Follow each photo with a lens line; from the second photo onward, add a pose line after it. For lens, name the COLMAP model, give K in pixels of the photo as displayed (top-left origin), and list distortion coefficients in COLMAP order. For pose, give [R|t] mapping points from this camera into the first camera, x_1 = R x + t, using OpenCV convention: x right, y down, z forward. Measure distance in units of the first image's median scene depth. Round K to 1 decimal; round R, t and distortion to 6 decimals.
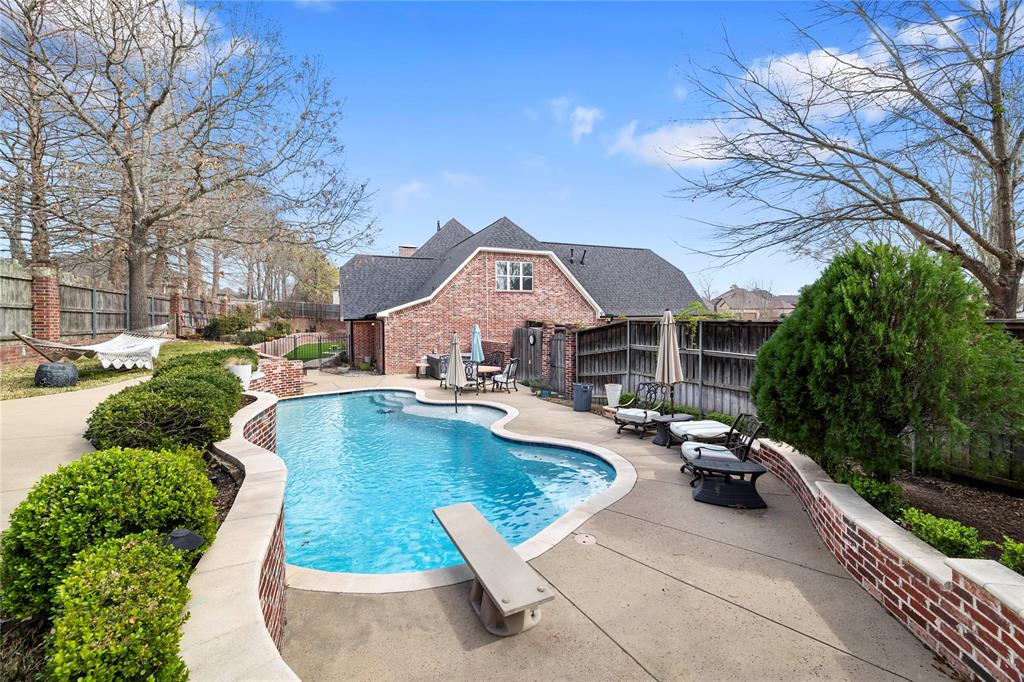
lens RADIAL K [[435.6, 0, 514.1], [0, 435.6, 337.0], [0, 0, 1]] dist [0.001375, 0.000149]
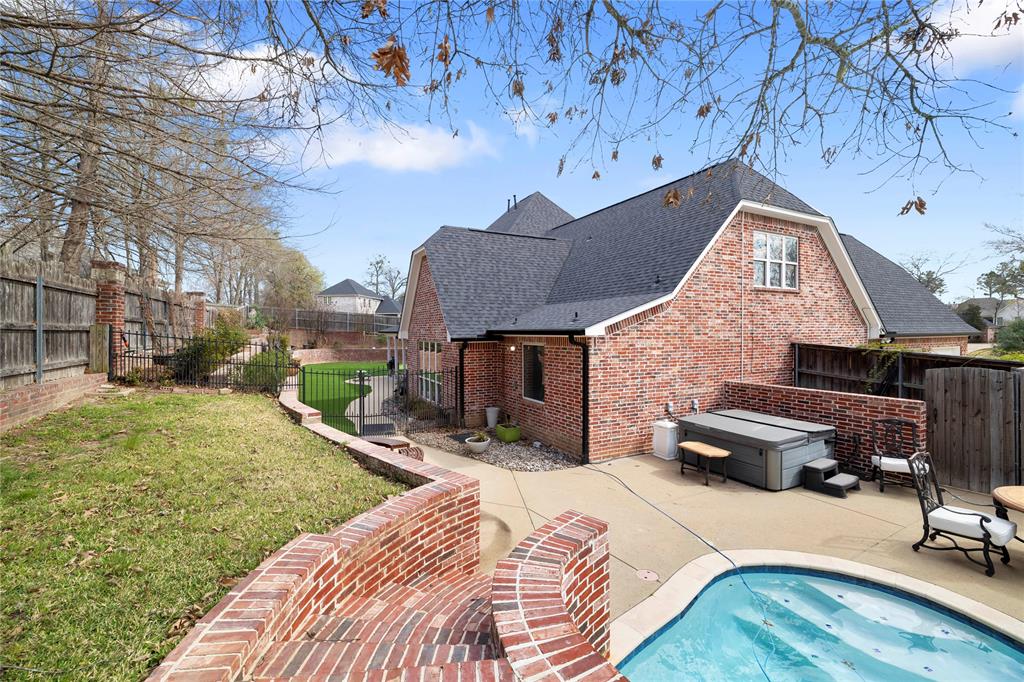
lens RADIAL K [[435.6, 0, 510.4], [0, 435.6, 339.5], [0, 0, 1]] dist [0.001375, 0.000149]
pose [[0.997752, 0.005881, 0.066761, -0.377695], [-0.004646, 0.999816, -0.018636, -0.031920], [-0.066858, 0.018284, 0.997595, 0.503855]]
